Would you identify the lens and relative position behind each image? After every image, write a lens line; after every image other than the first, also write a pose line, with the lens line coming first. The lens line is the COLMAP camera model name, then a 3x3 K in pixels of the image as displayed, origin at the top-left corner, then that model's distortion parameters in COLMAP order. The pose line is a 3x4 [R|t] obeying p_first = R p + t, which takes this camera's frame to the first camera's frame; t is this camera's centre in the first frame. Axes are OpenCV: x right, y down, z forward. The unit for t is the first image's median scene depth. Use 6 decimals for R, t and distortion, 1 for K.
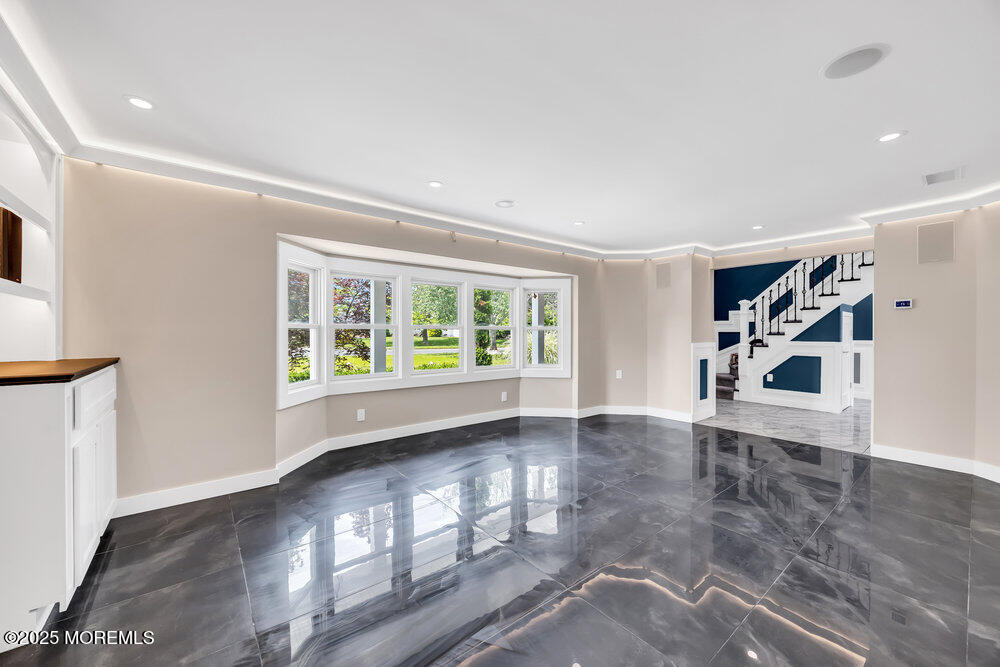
lens RADIAL K [[383.0, 0, 501.3], [0, 383.0, 334.6], [0, 0, 1]] dist [-0.003241, -0.000227]
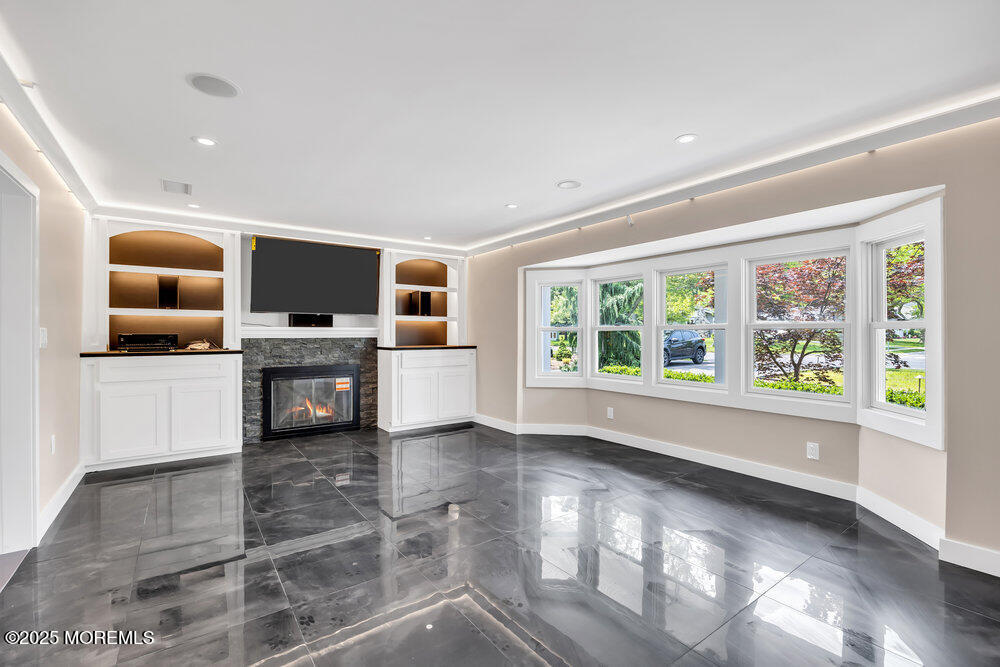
lens RADIAL K [[445.2, 0, 499.8], [0, 445.2, 331.7], [0, 0, 1]] dist [-0.012373, -0.000296]
pose [[-0.057857, -0.005695, -0.998309, 0.895713], [-0.006036, 0.999967, -0.005355, -0.003786], [0.998307, 0.005716, -0.057889, 0.792848]]
